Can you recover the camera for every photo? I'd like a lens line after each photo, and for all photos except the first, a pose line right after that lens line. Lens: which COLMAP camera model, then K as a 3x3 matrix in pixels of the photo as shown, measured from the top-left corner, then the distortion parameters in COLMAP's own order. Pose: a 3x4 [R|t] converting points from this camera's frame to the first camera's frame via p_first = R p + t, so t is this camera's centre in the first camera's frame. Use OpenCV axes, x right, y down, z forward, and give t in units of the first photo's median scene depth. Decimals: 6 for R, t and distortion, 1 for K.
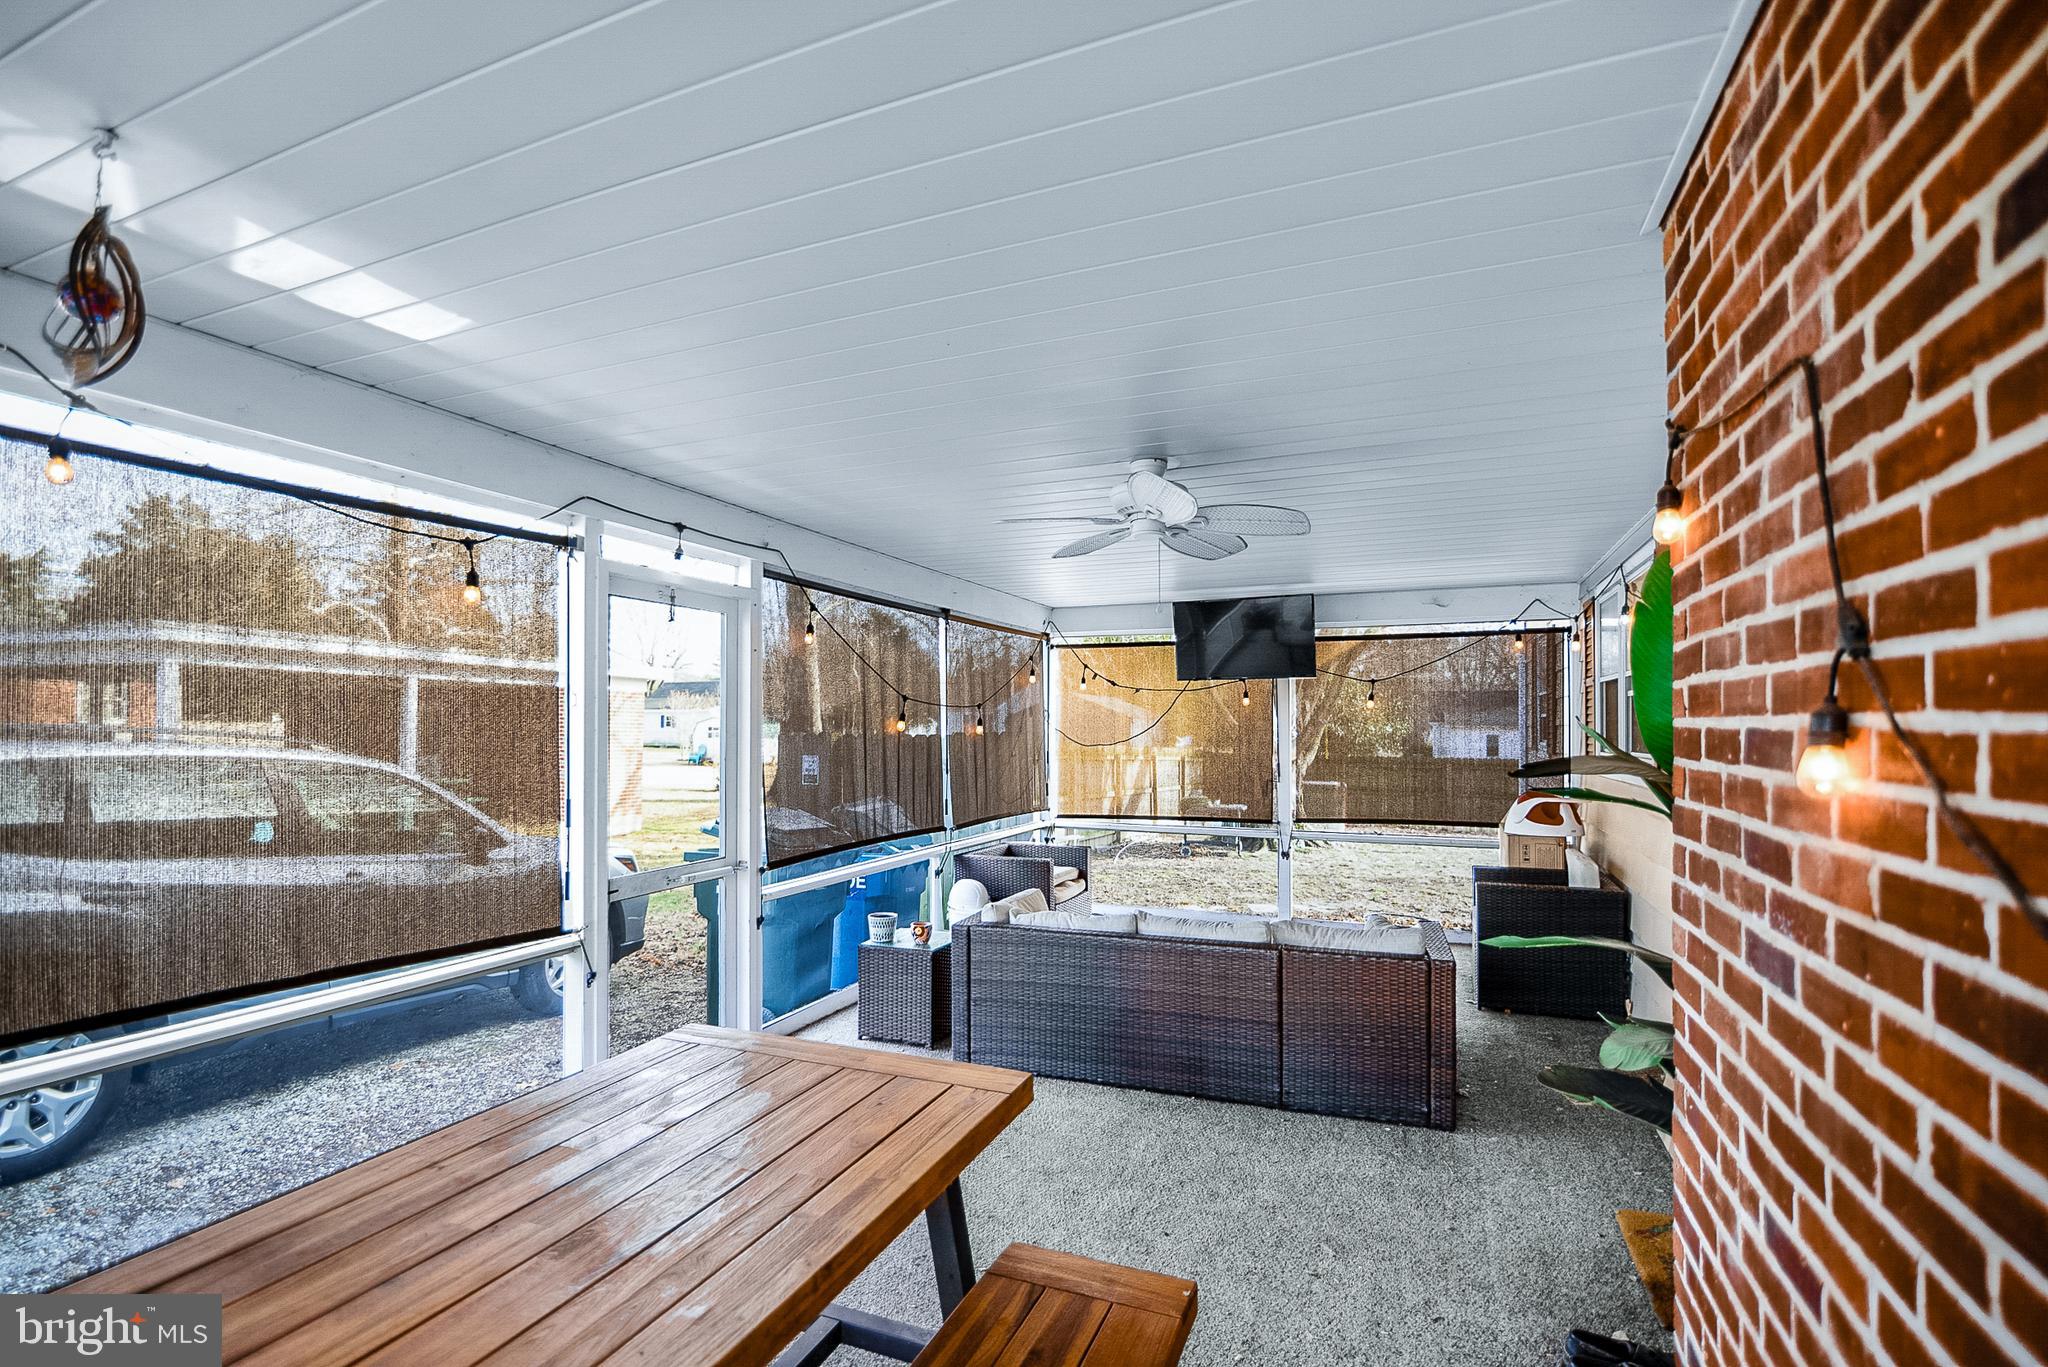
lens RADIAL K [[949.5, 0, 1023.7], [0, 949.5, 718.6], [0, 0, 1]] dist [-0.019830, -0.000075]
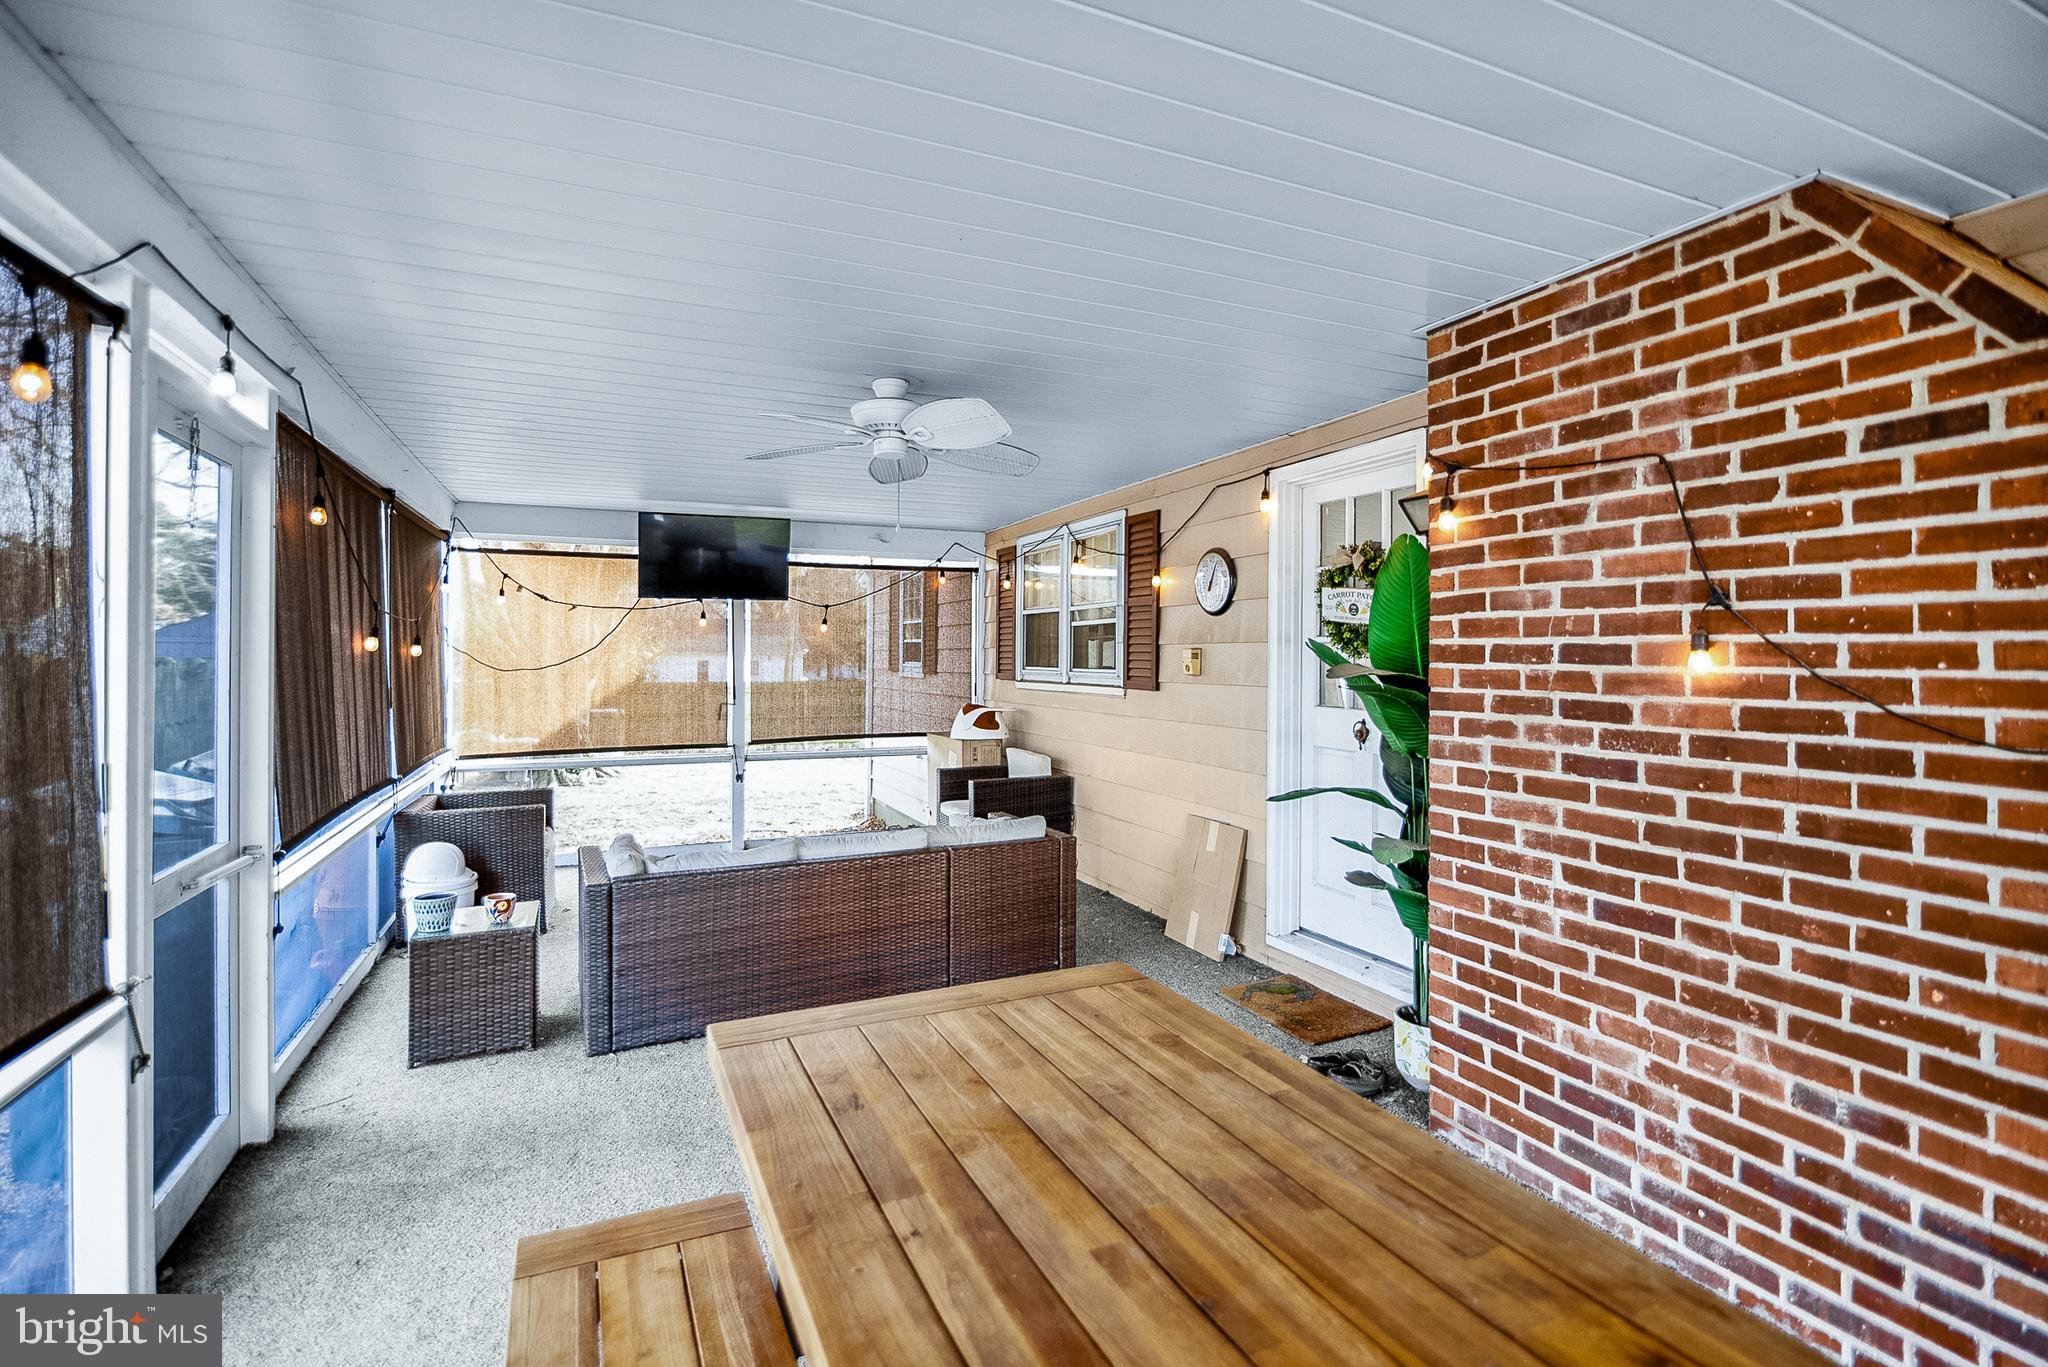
lens RADIAL K [[957.9, 0, 1022.9], [0, 957.9, 653.0], [0, 0, 1]] dist [-0.015927, 0.000007]
pose [[0.680643, 0.002148, 0.732612, -0.521492], [-0.008092, 0.999957, 0.004585, 0.011560], [-0.732571, -0.009049, 0.680631, 0.206212]]
